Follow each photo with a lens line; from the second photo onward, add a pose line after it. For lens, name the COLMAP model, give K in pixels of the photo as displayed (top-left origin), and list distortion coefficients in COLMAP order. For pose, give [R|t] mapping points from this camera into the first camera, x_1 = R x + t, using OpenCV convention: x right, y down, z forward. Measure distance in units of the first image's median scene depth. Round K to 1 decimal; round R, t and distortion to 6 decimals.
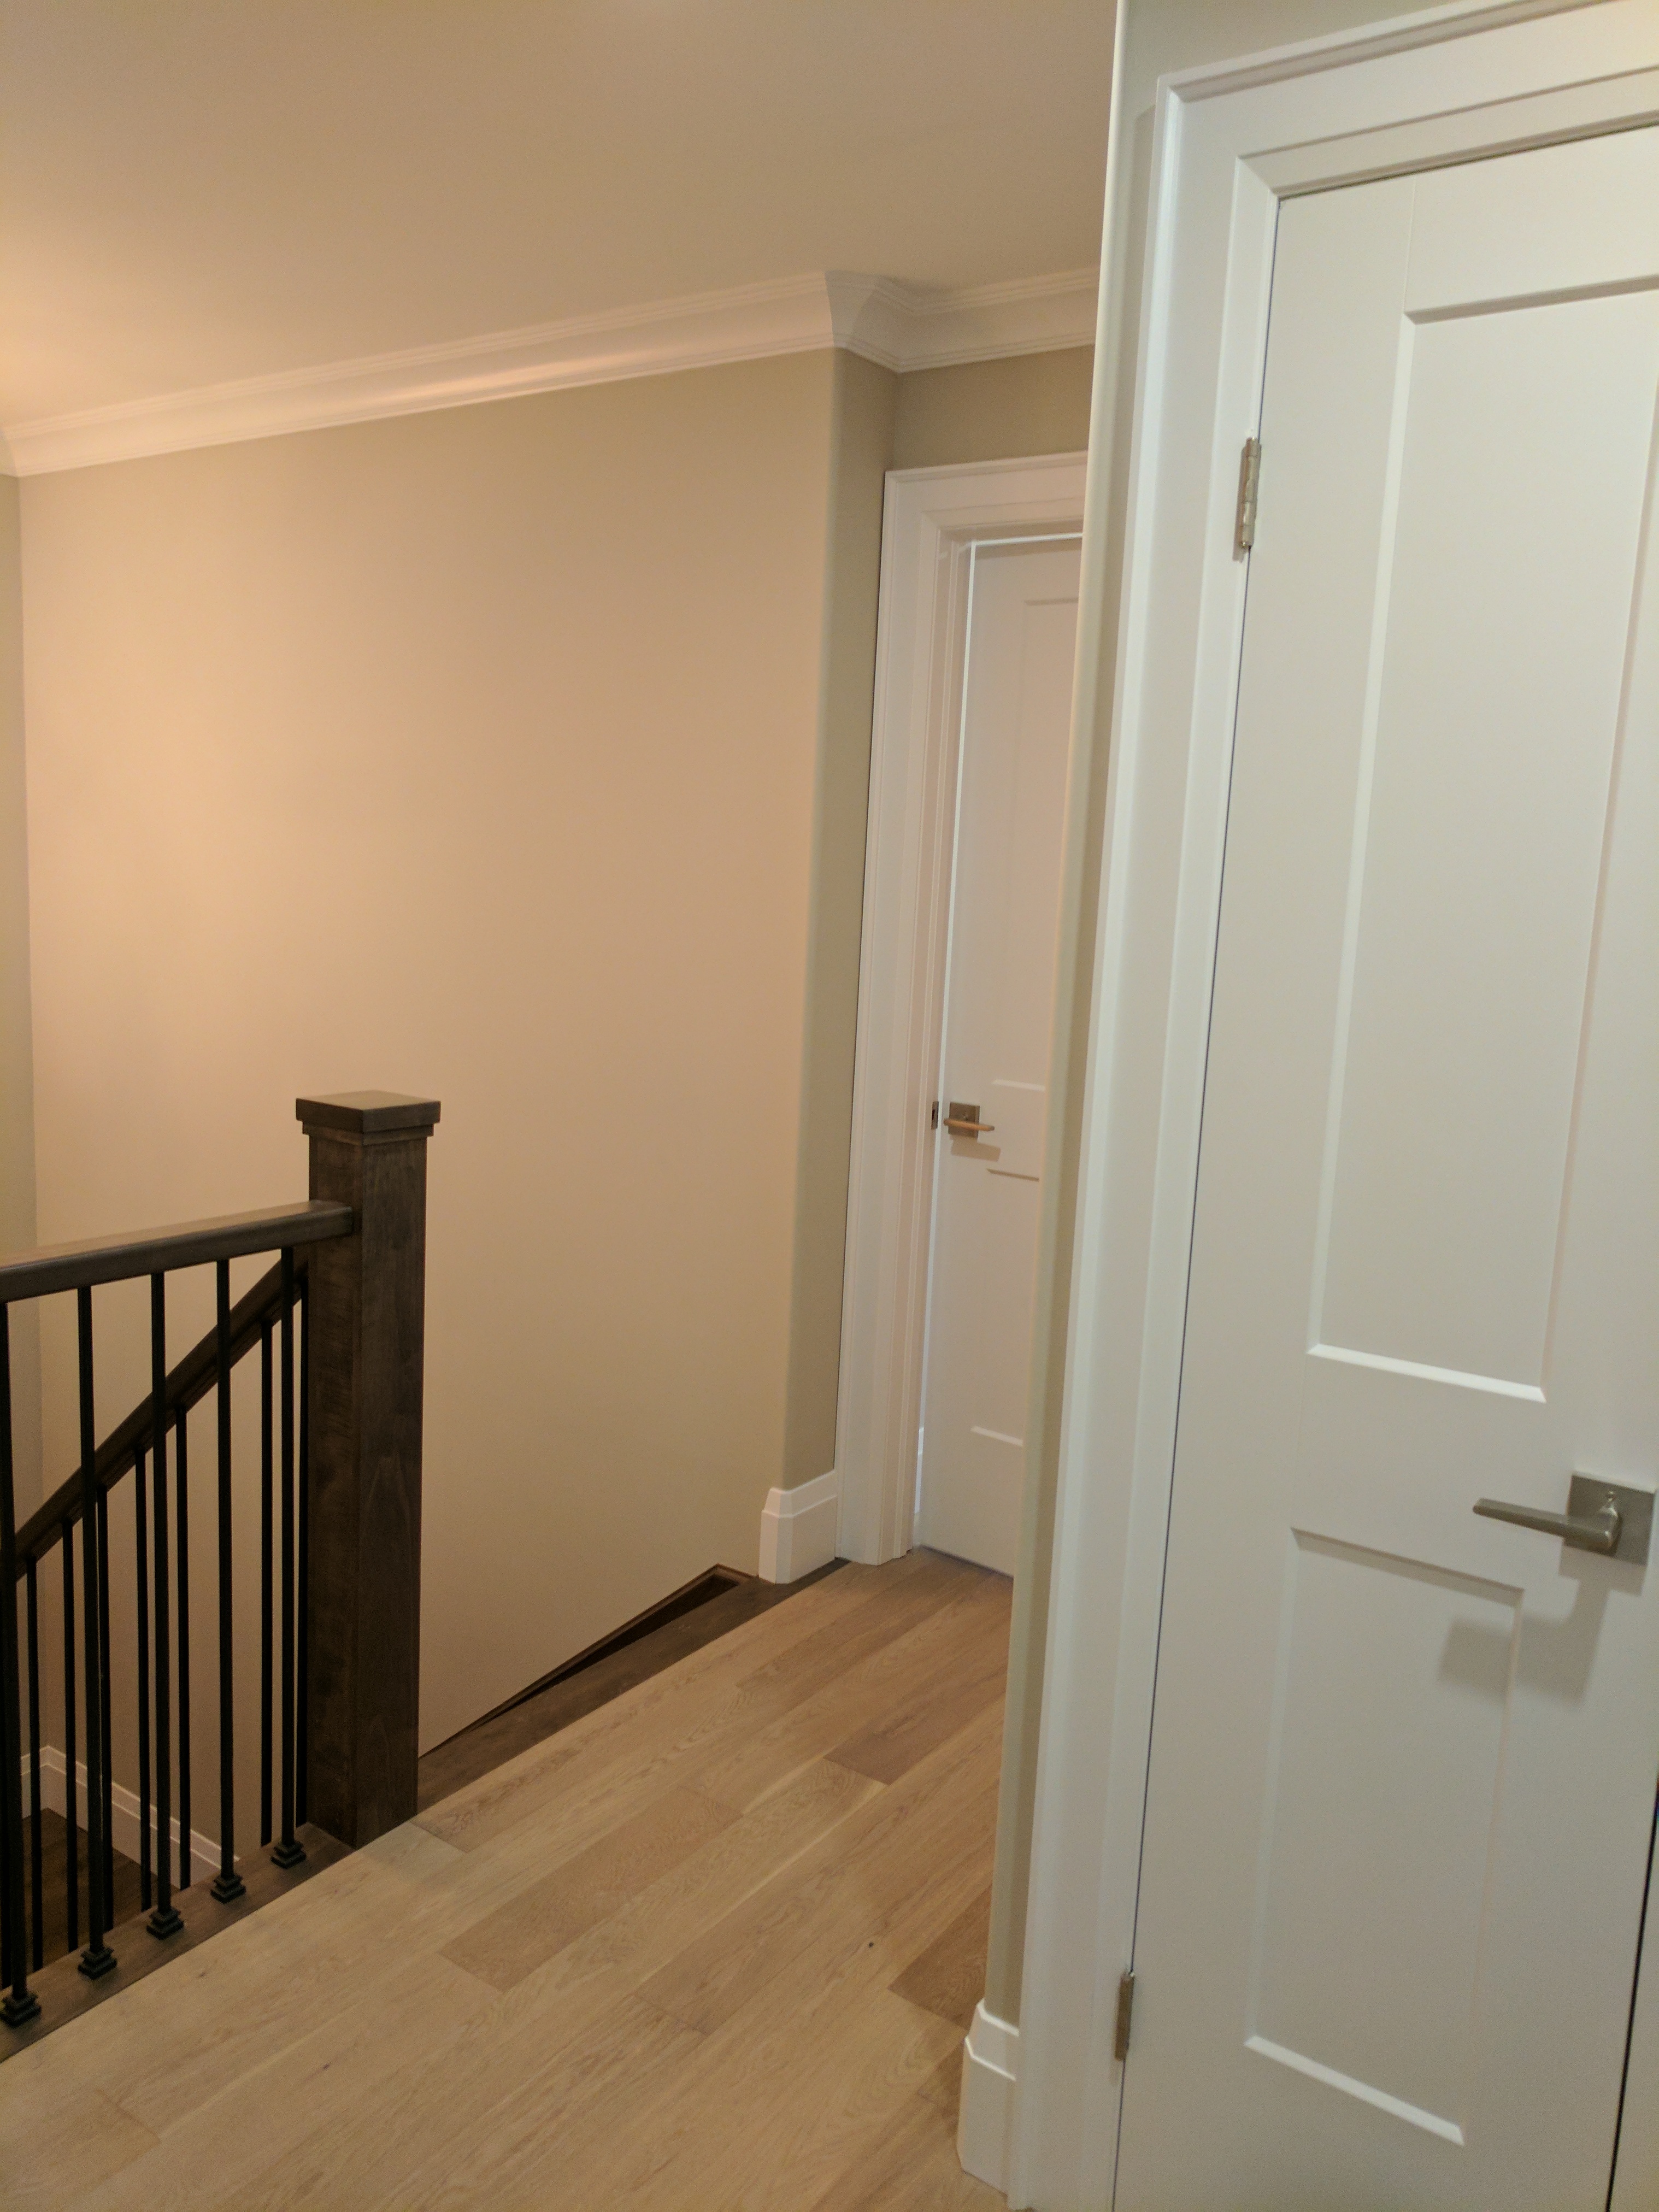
lens RADIAL K [[1680.7, 0, 829.5], [0, 1680.7, 1106.0], [0, 0, 1]] dist [-0.048704, 0.032873]
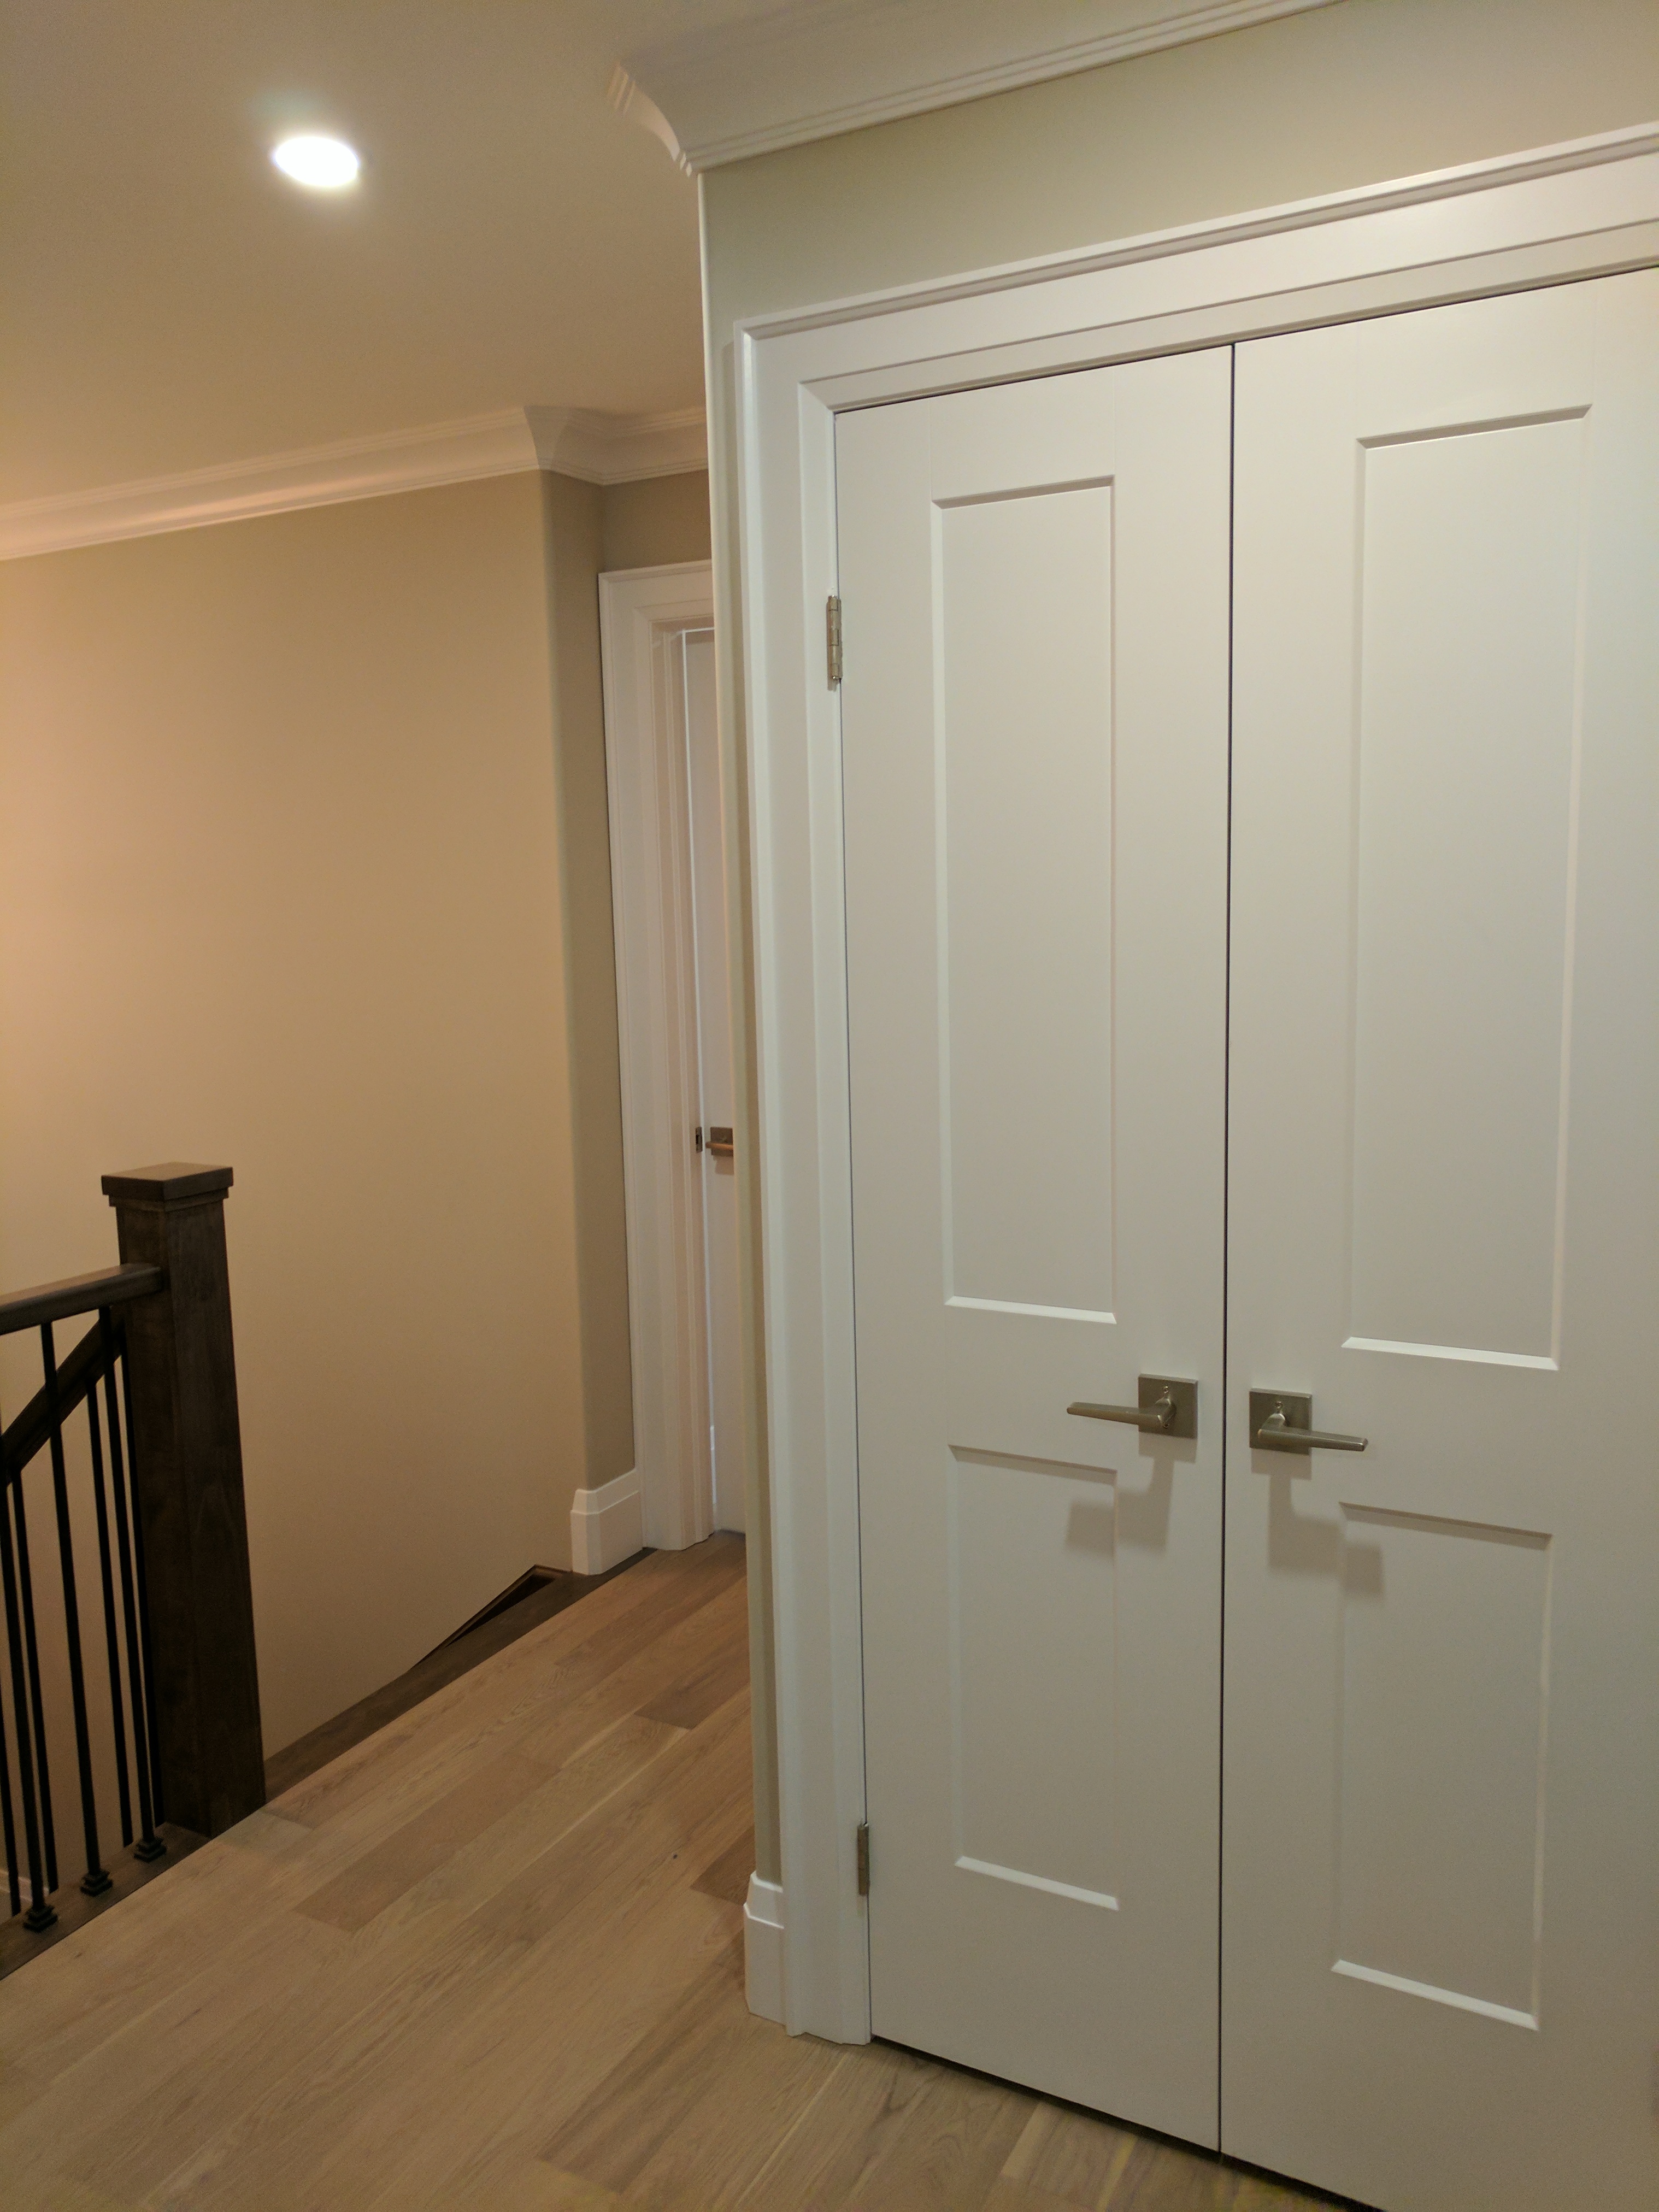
lens RADIAL K [[1634.0, 0, 835.5], [0, 1634.0, 1112.5], [0, 0, 1]] dist [-0.047894, 0.043464]
pose [[0.989307, -0.084853, 0.118628, 0.044141], [0.086004, 0.996284, -0.004614, 0.000428], [-0.117796, 0.014767, 0.992928, -0.141311]]
